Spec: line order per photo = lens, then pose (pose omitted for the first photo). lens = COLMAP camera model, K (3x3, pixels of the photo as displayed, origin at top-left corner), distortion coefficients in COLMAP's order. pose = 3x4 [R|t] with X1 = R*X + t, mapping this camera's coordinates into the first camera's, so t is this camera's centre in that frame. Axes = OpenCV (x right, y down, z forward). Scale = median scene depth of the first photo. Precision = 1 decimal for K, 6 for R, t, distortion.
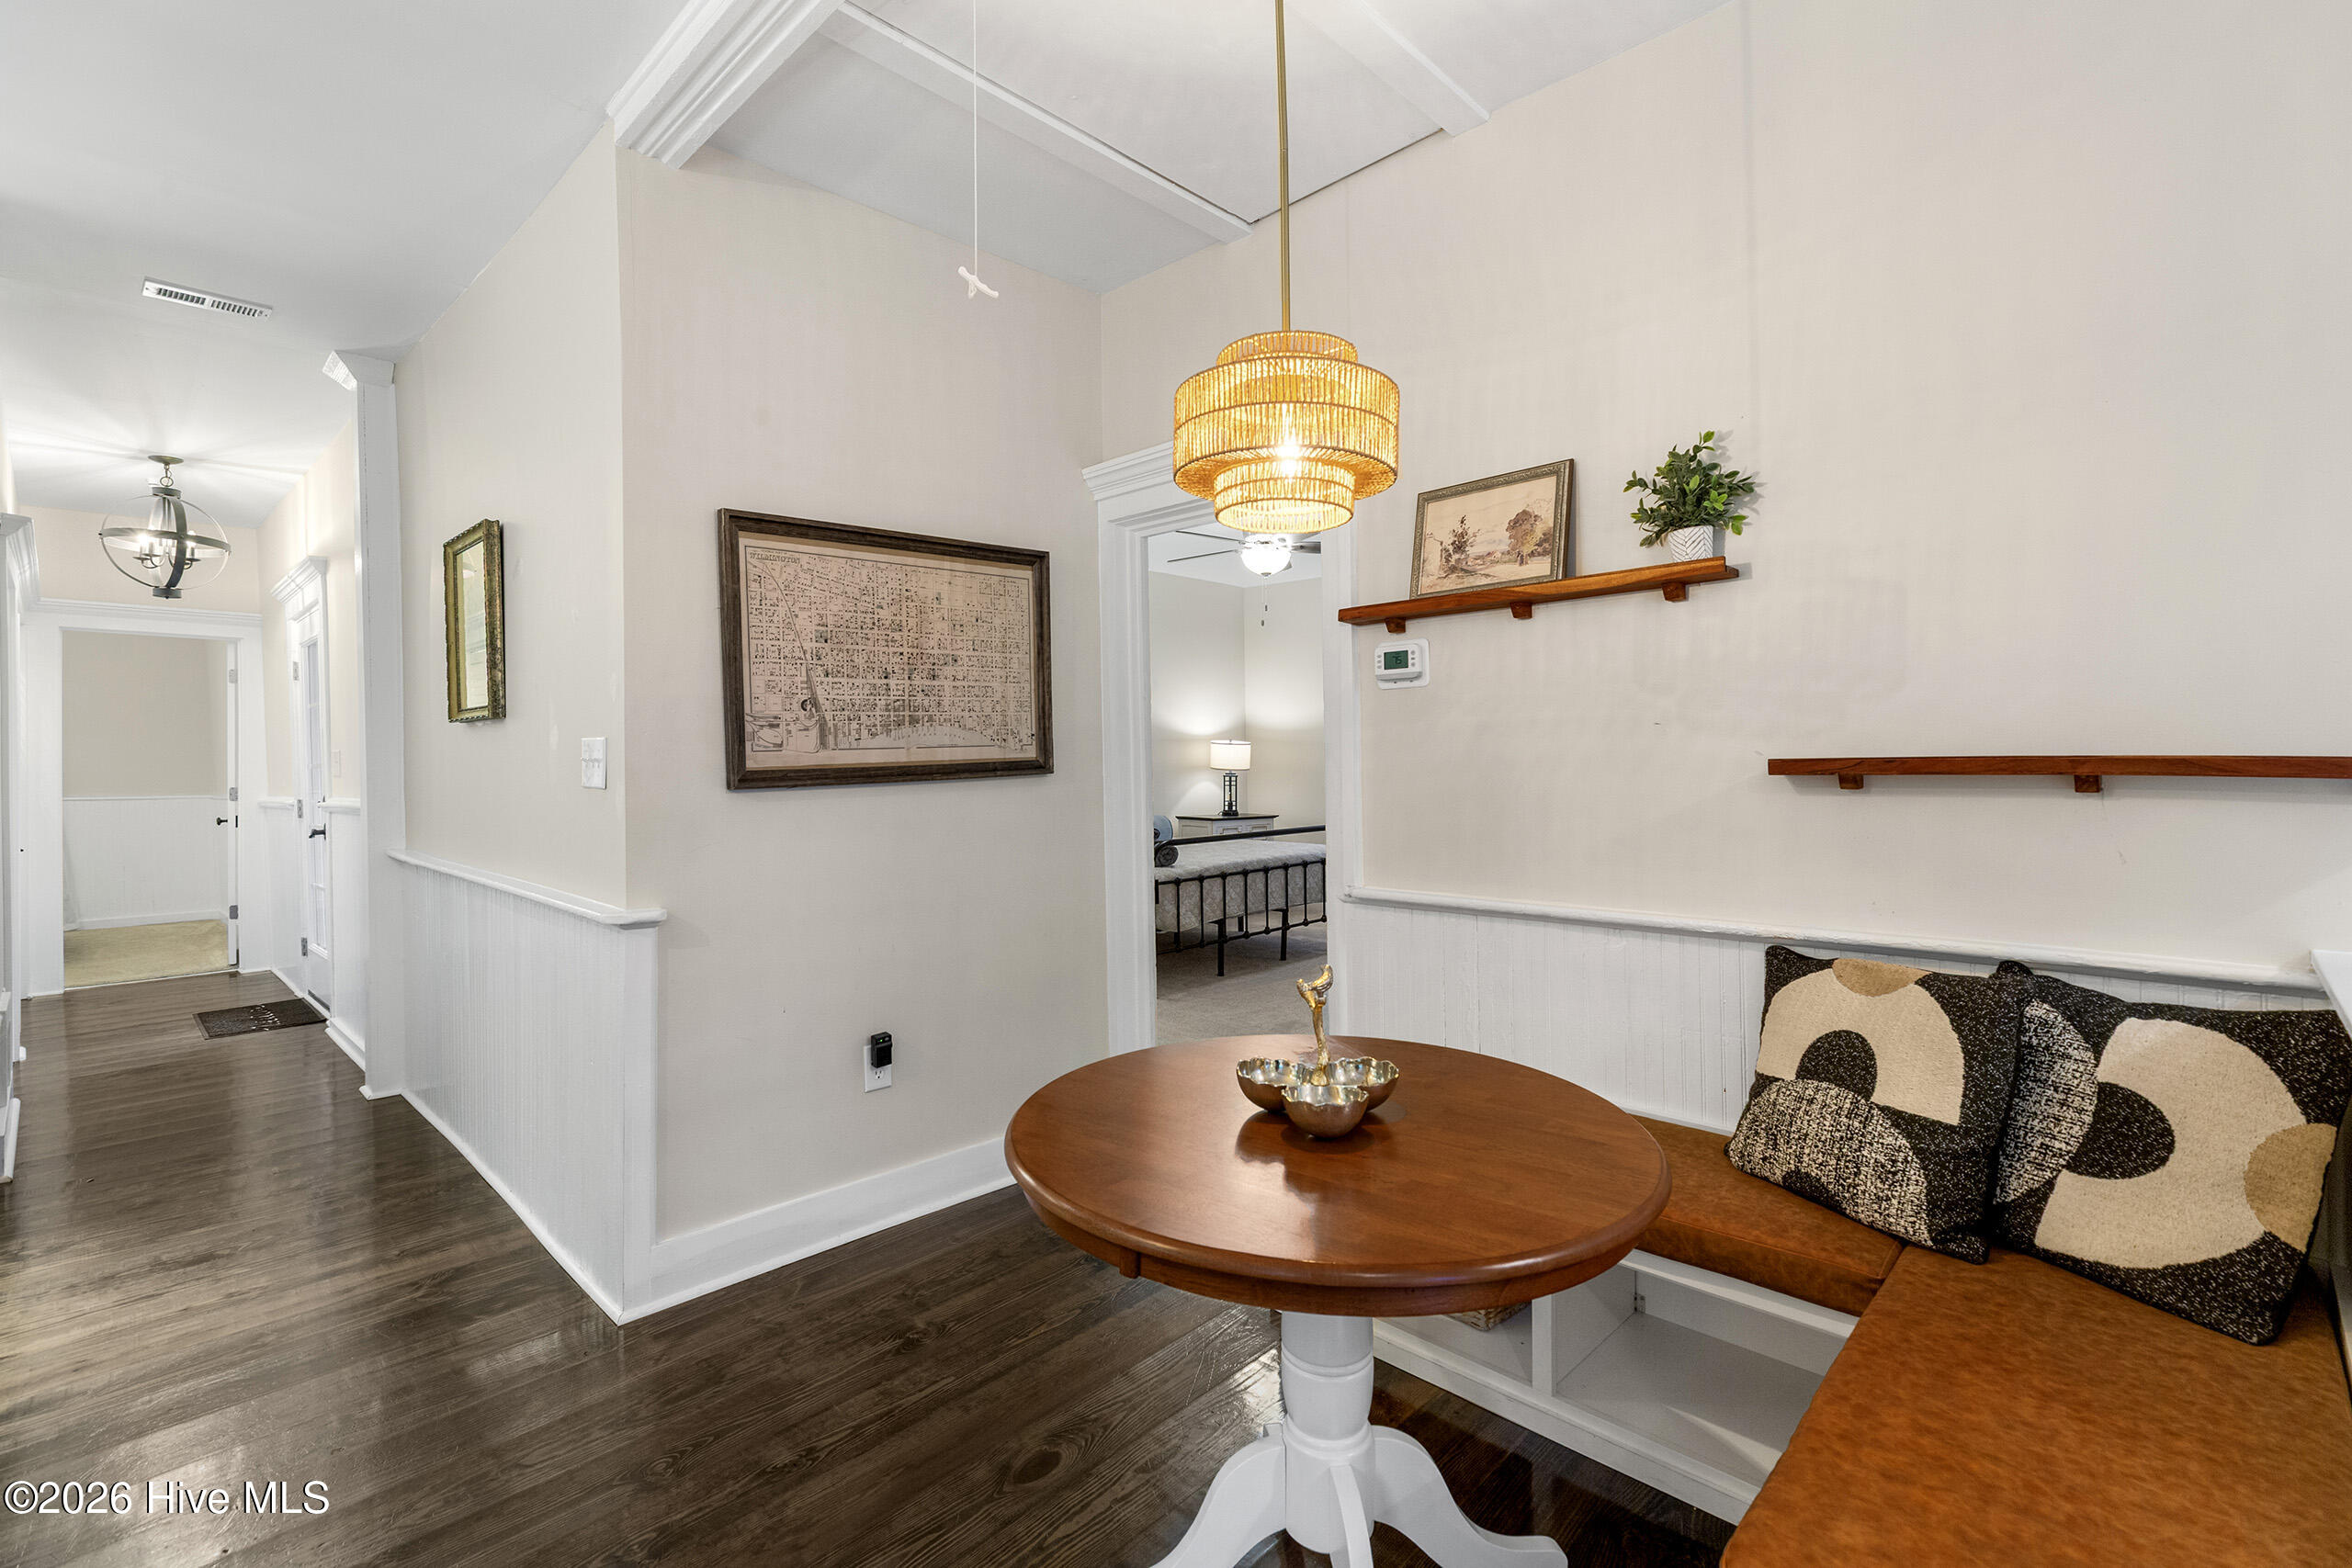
lens RADIAL K [[1050.9, 0, 1178.6], [0, 1050.9, 769.5], [0, 0, 1]] dist [0.007188, -0.001024]
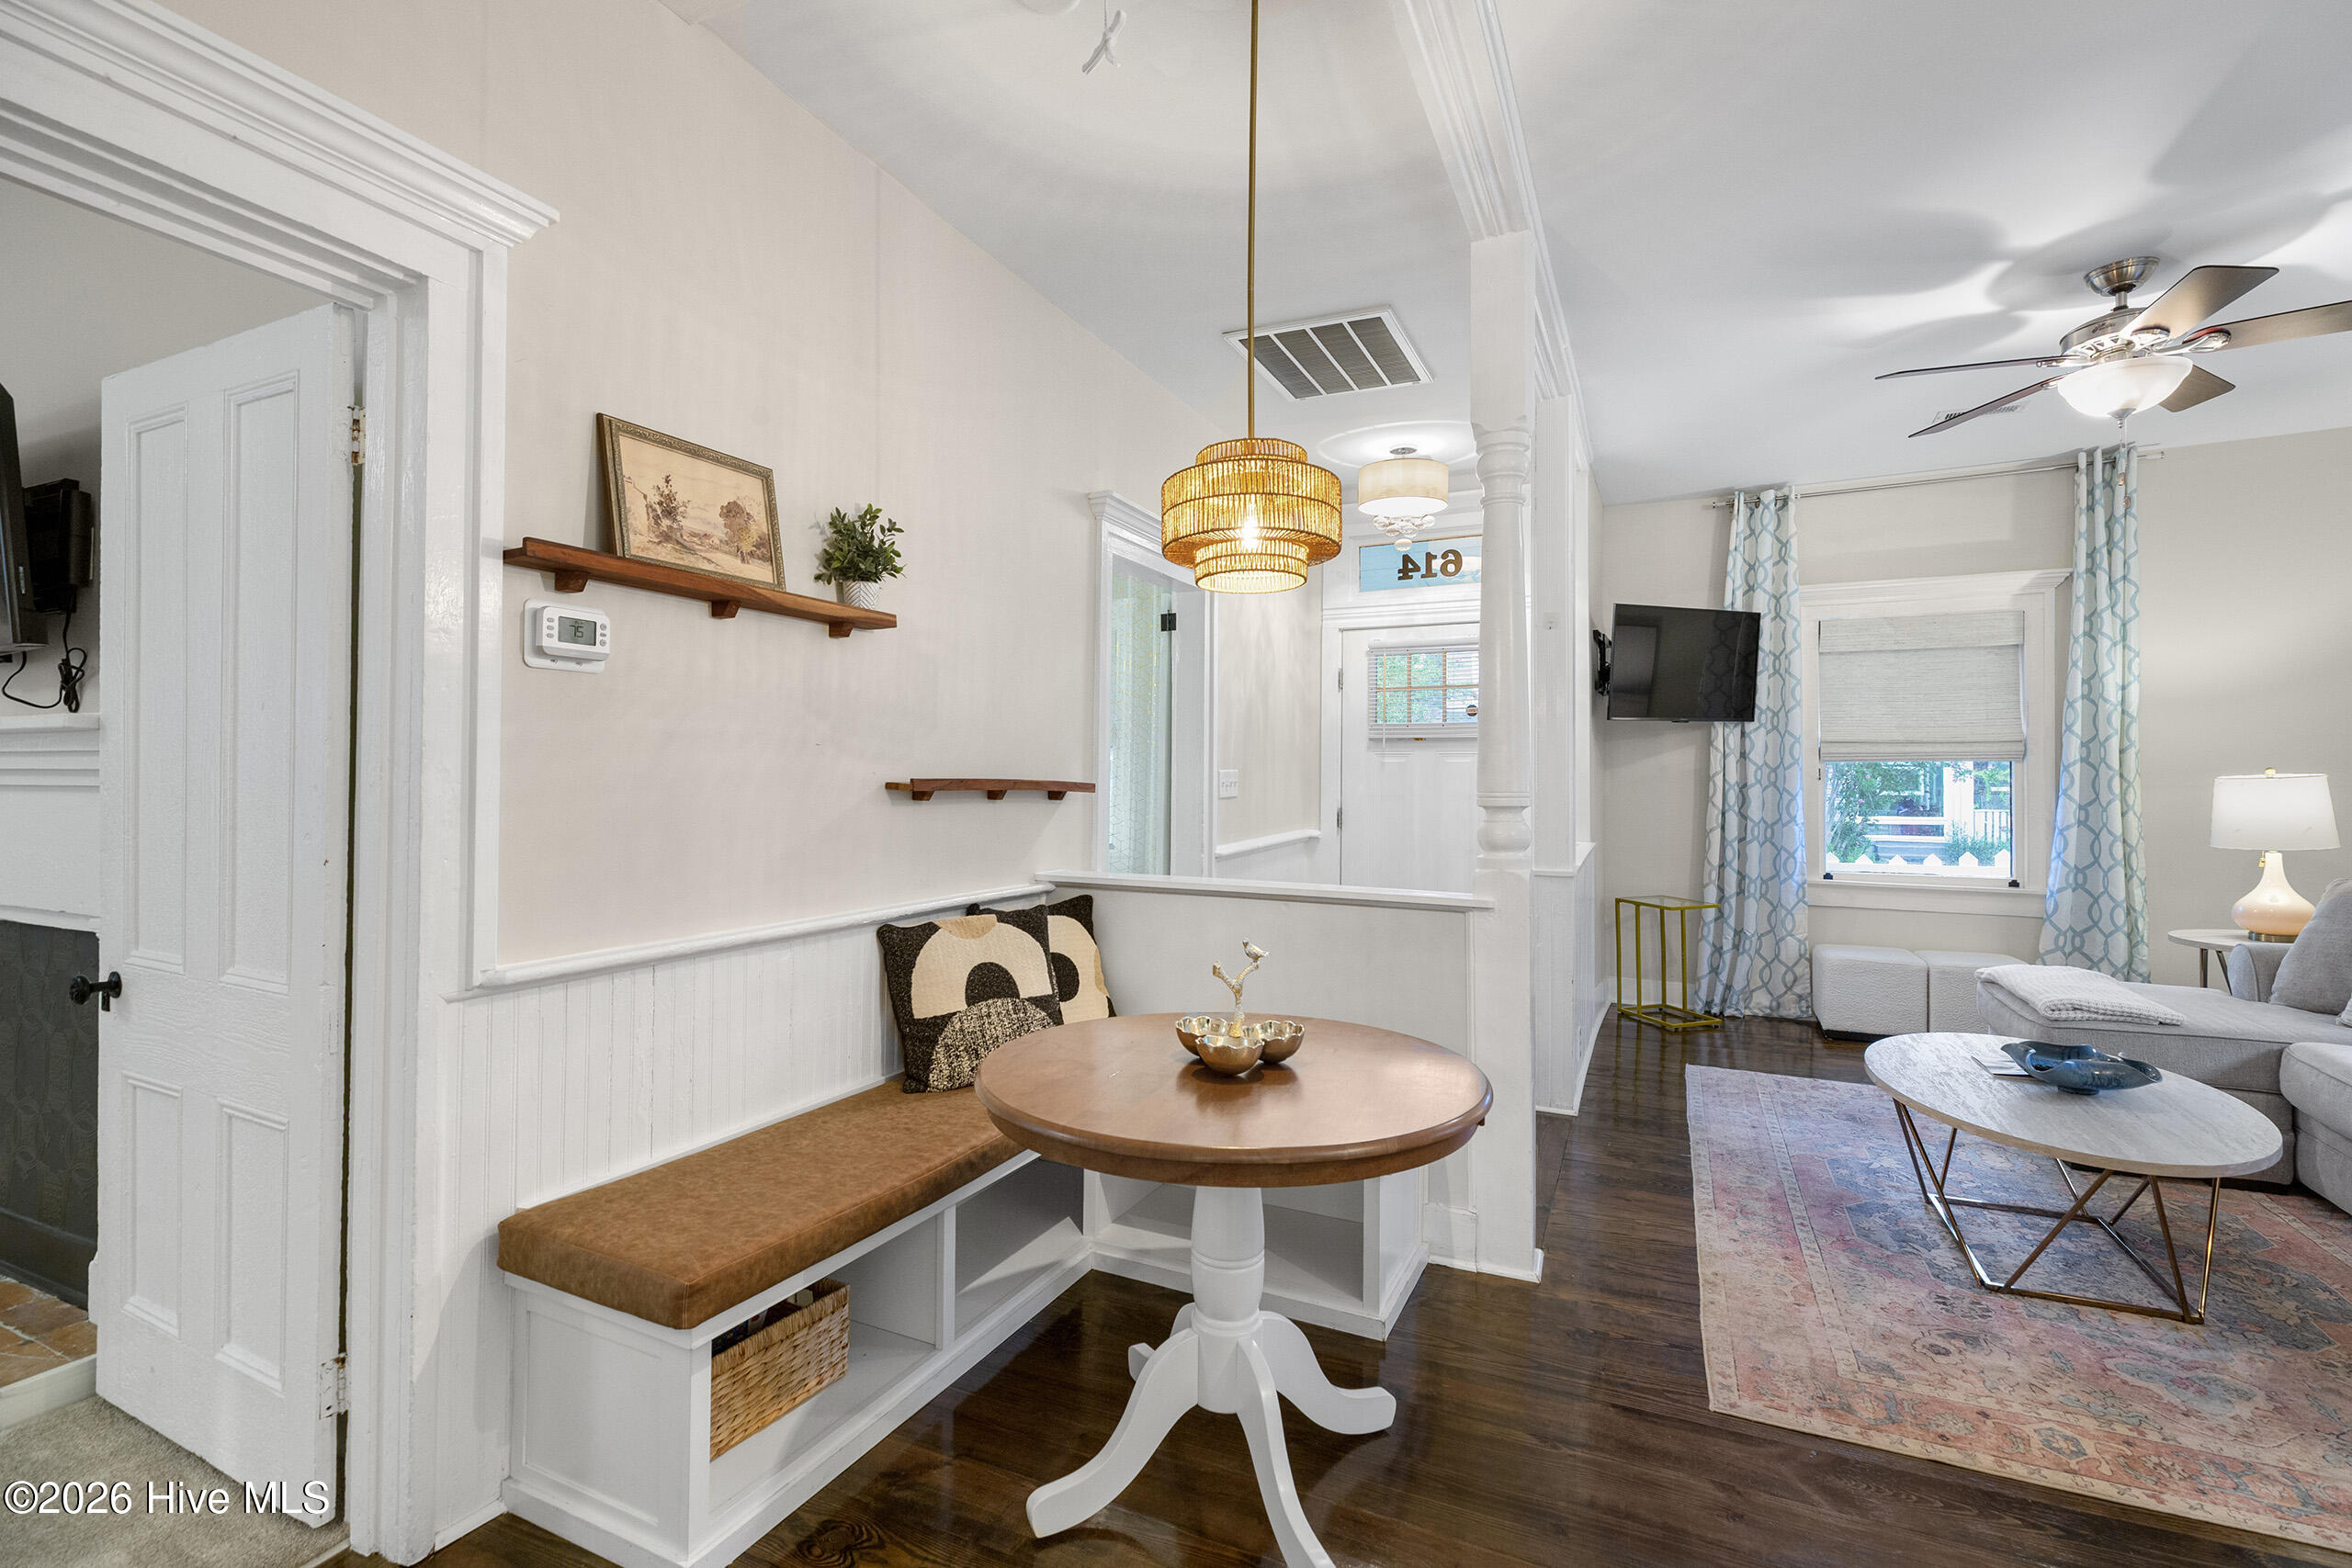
lens RADIAL K [[1050.9, 0, 1178.6], [0, 1050.9, 769.5], [0, 0, 1]] dist [0.007188, -0.001024]
pose [[-0.324161, 0.017311, 0.945844, -0.663475], [-0.000201, 0.999831, -0.018368, 0.002057], [-0.946002, -0.006144, -0.324102, 0.945614]]
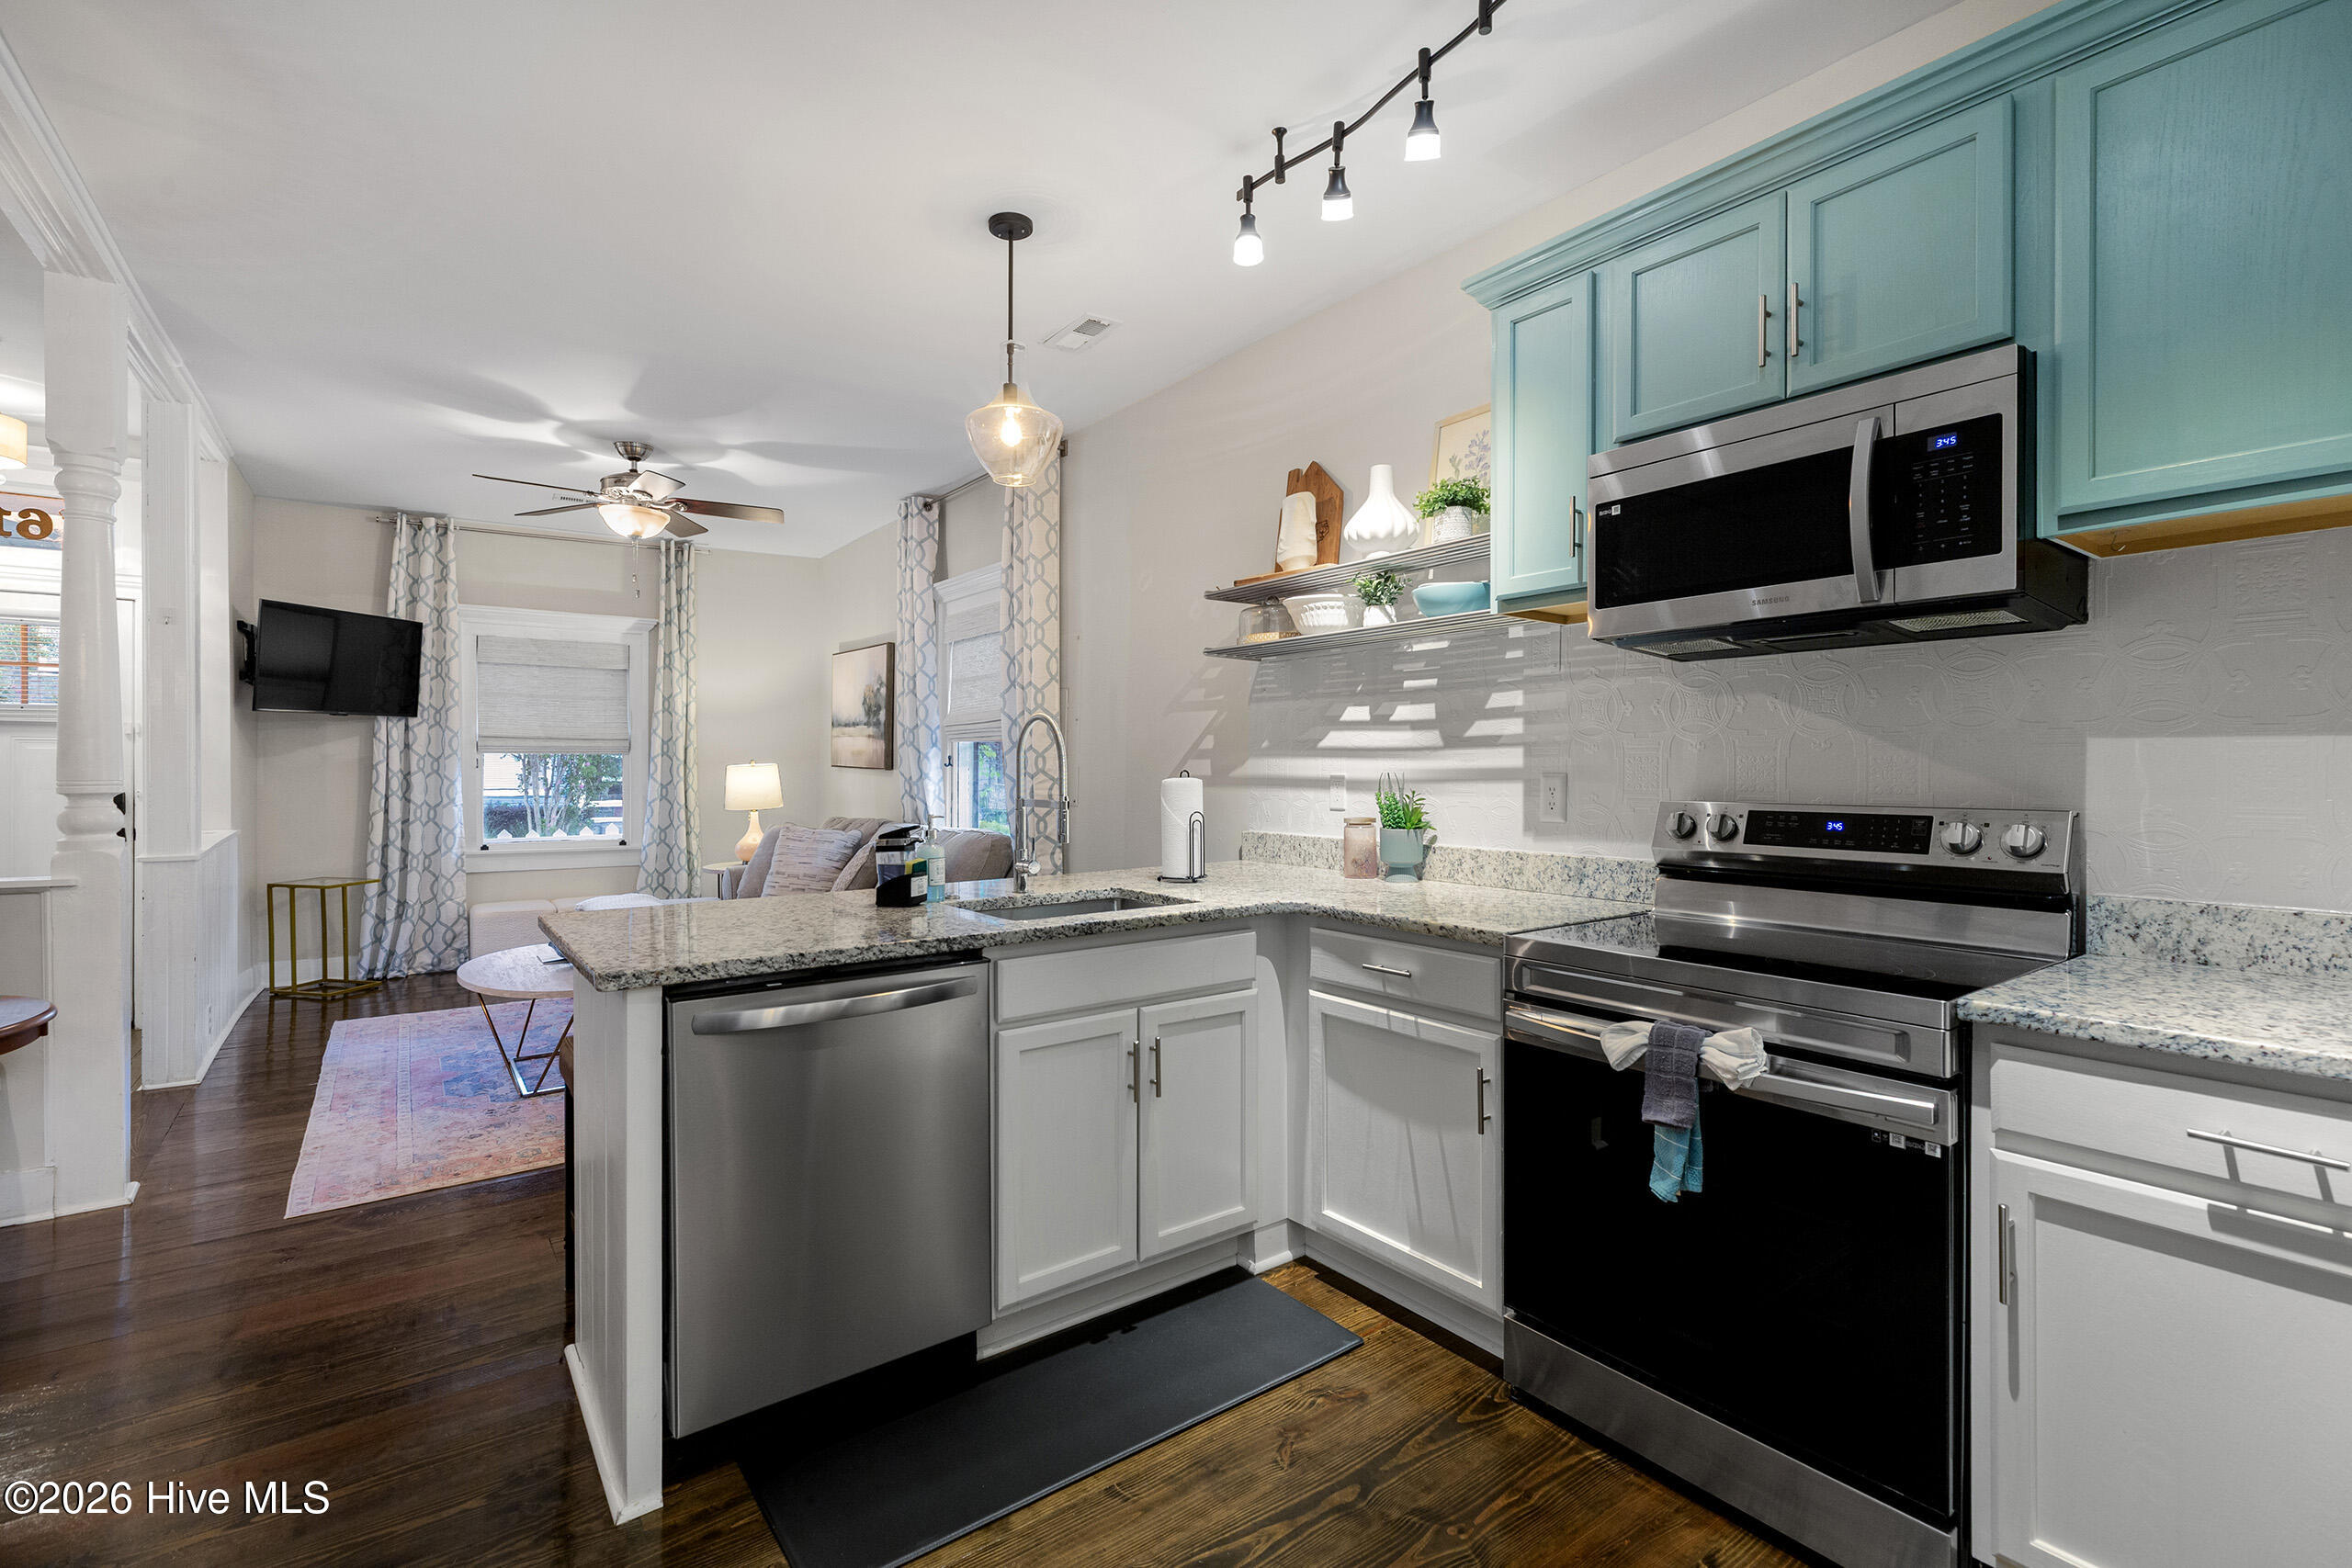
lens RADIAL K [[1050.9, 0, 1178.6], [0, 1050.9, 769.5], [0, 0, 1]] dist [0.007188, -0.001024]
pose [[-0.985047, 0.009932, 0.172000, -1.222372], [0.010002, 0.999950, -0.000463, 0.005913], [-0.171995, 0.001265, -0.985097, 1.279433]]
